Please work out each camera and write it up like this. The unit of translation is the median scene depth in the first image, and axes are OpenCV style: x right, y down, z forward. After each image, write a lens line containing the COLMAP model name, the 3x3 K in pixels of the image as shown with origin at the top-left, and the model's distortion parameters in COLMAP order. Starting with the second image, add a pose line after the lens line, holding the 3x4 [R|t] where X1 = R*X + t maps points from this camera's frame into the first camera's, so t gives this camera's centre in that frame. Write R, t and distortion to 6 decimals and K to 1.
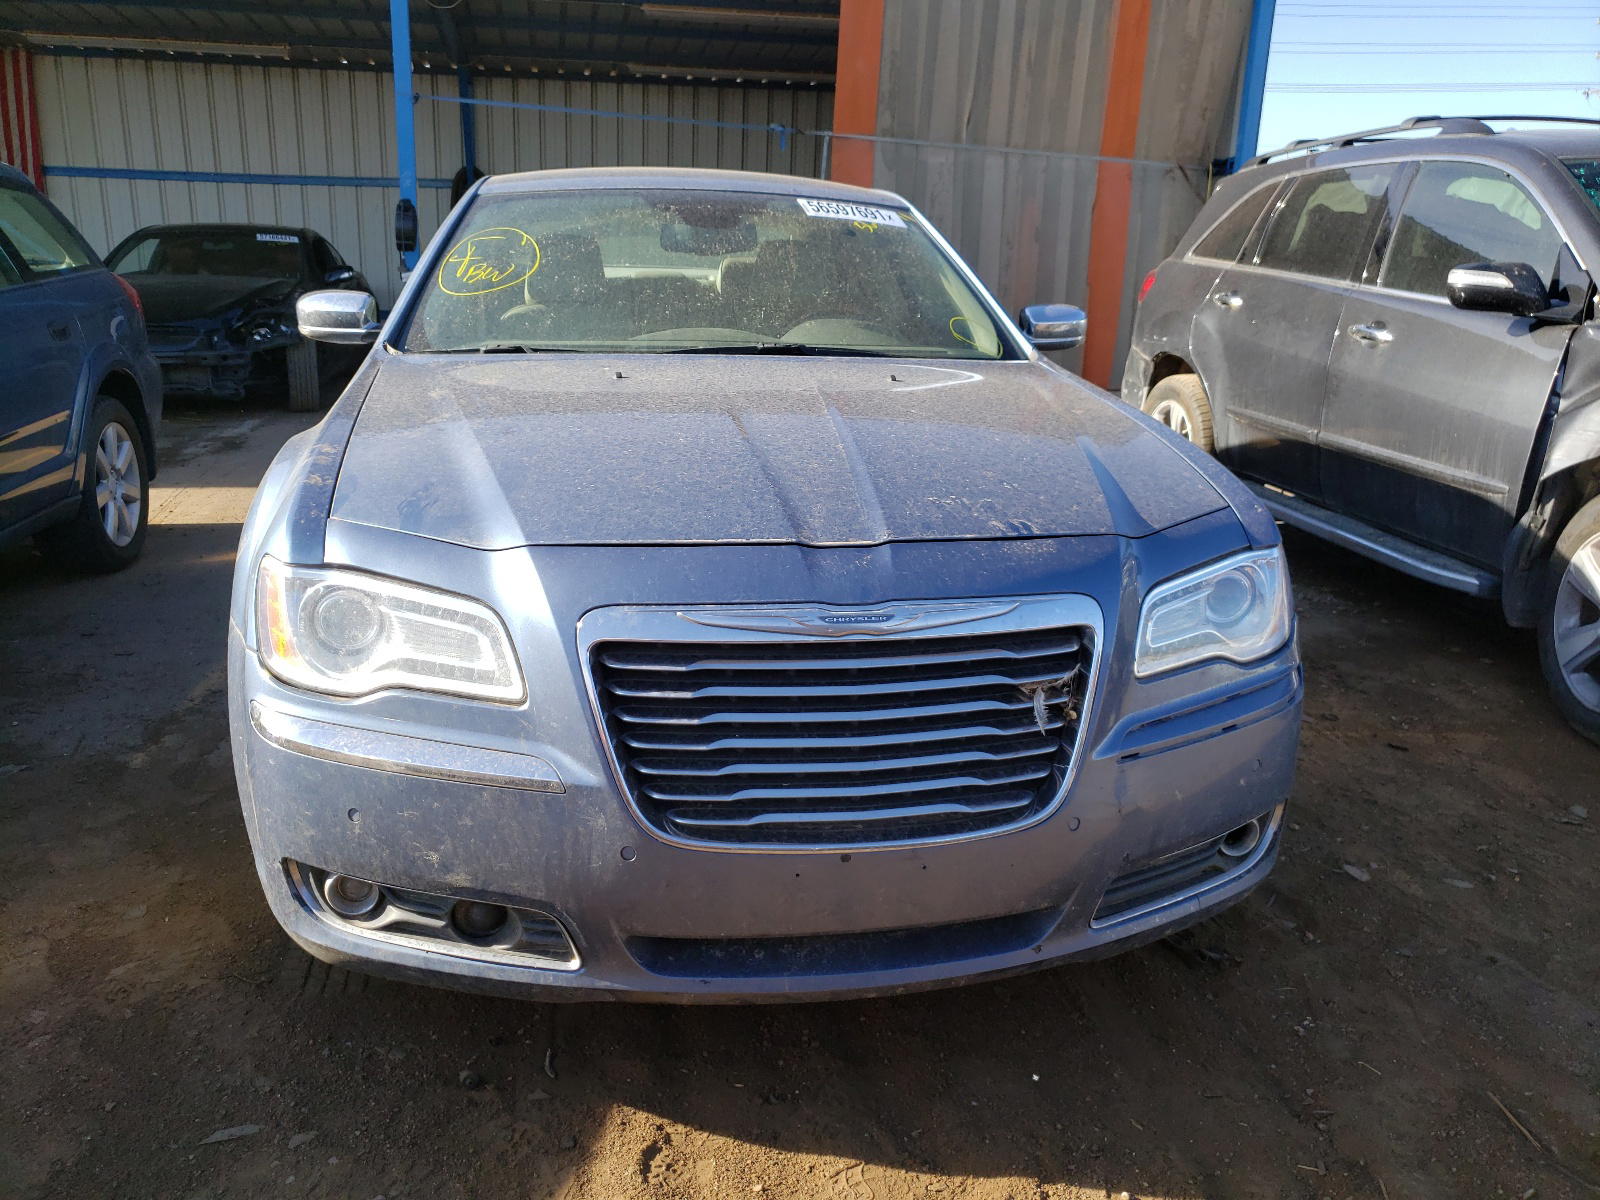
lens RADIAL K [[1204.0, 0, 770.7], [0, 1204.0, 574.8], [0, 0, 1]] dist [-0.011185, 0.029534]
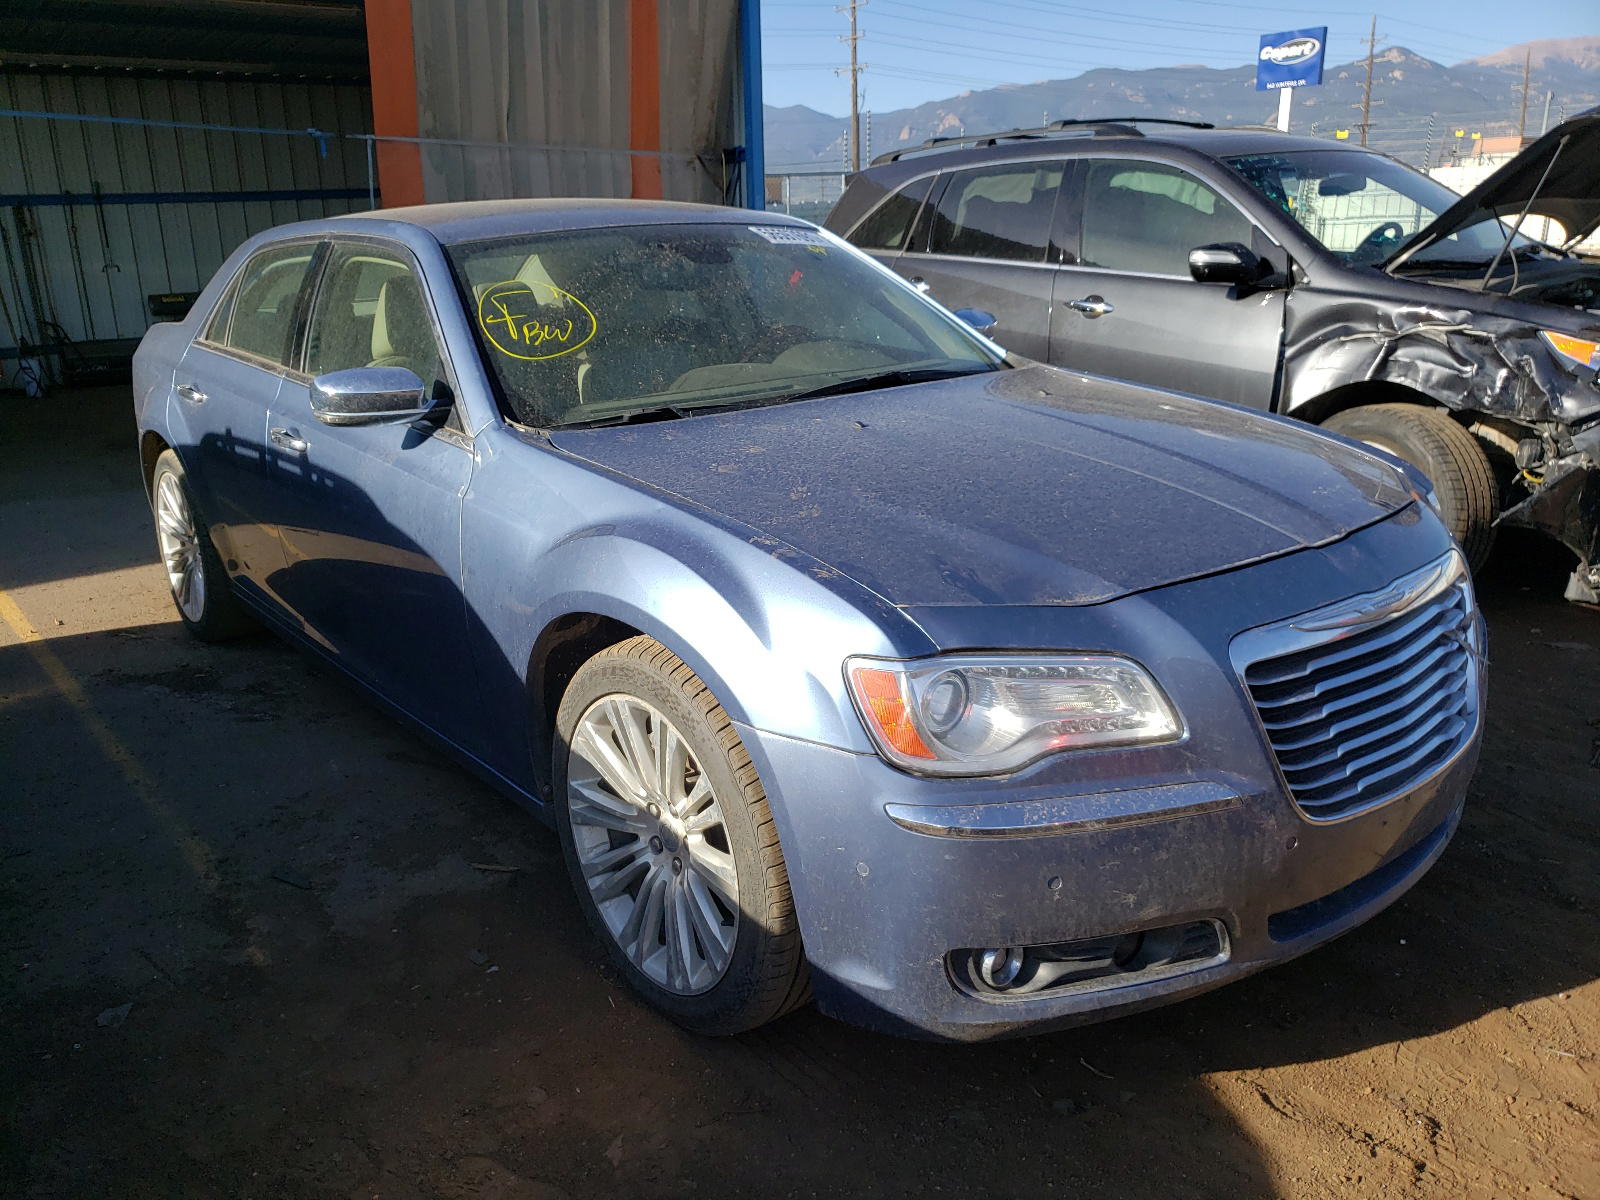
lens RADIAL K [[1197.9, 0, 800.0], [0, 1197.9, 600.0], [0, 0, 1]] dist [-0.008190, 0.029469]
pose [[0.890482, -0.189063, 0.413880, -0.241615], [0.176903, 0.981882, 0.067916, -0.038335], [-0.419222, 0.012739, 0.907794, 0.042098]]
